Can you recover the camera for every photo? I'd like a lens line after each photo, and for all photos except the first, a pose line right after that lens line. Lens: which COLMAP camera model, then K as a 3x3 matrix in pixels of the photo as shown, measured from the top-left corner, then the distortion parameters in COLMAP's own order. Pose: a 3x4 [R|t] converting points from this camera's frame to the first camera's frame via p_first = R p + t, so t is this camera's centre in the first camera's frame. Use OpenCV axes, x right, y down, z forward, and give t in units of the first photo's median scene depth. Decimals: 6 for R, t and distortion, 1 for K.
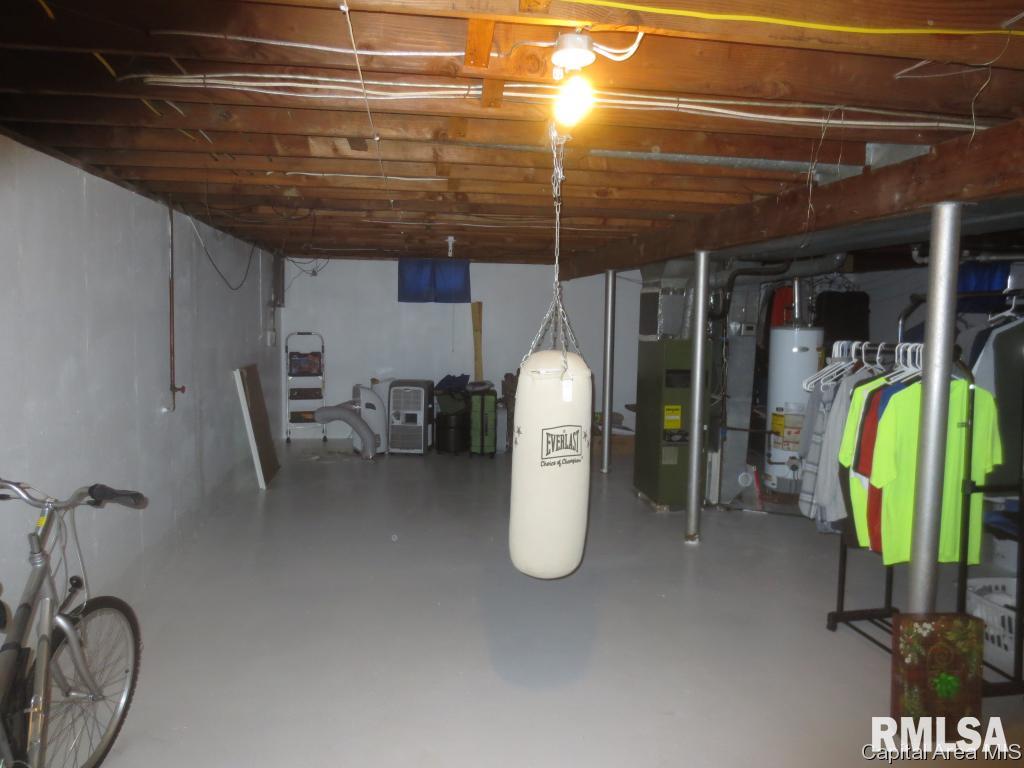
lens RADIAL K [[758.0, 0, 513.1], [0, 758.0, 382.9], [0, 0, 1]] dist [-0.013055, 0.009277]
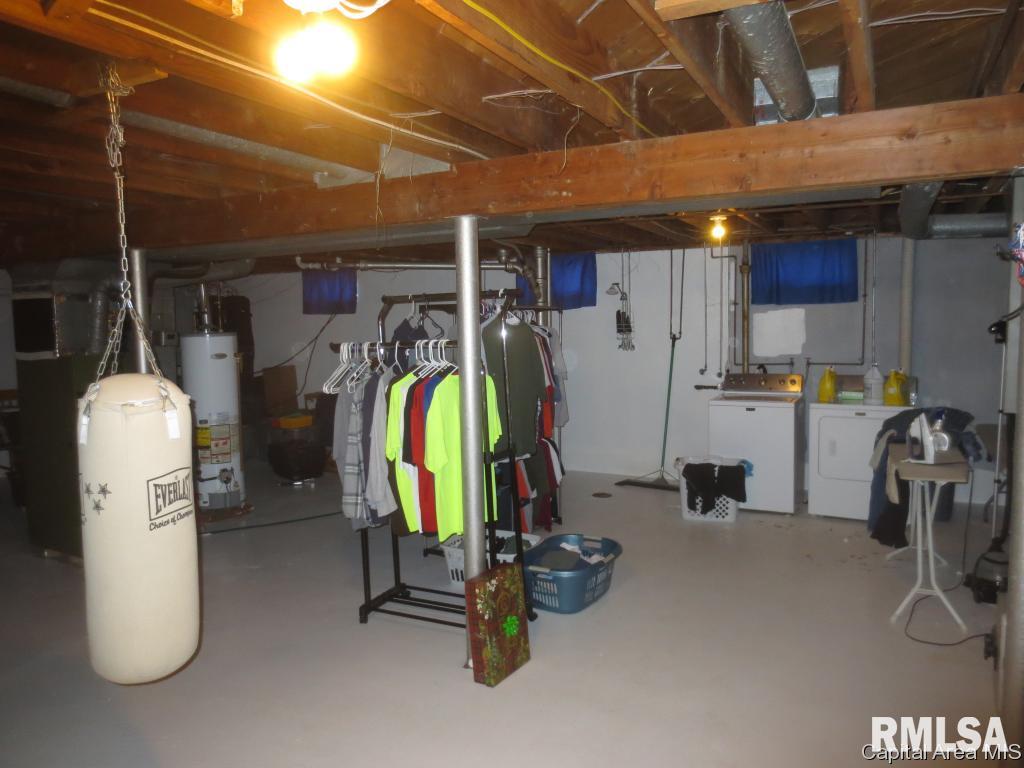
lens RADIAL K [[758.0, 0, 511.3], [0, 758.0, 383.0], [0, 0, 1]] dist [-0.013055, 0.009277]
pose [[0.587916, -0.098004, 0.802963, -0.302717], [0.104154, 0.993542, 0.045005, -0.026817], [-0.802189, 0.057173, 0.594327, 0.243861]]
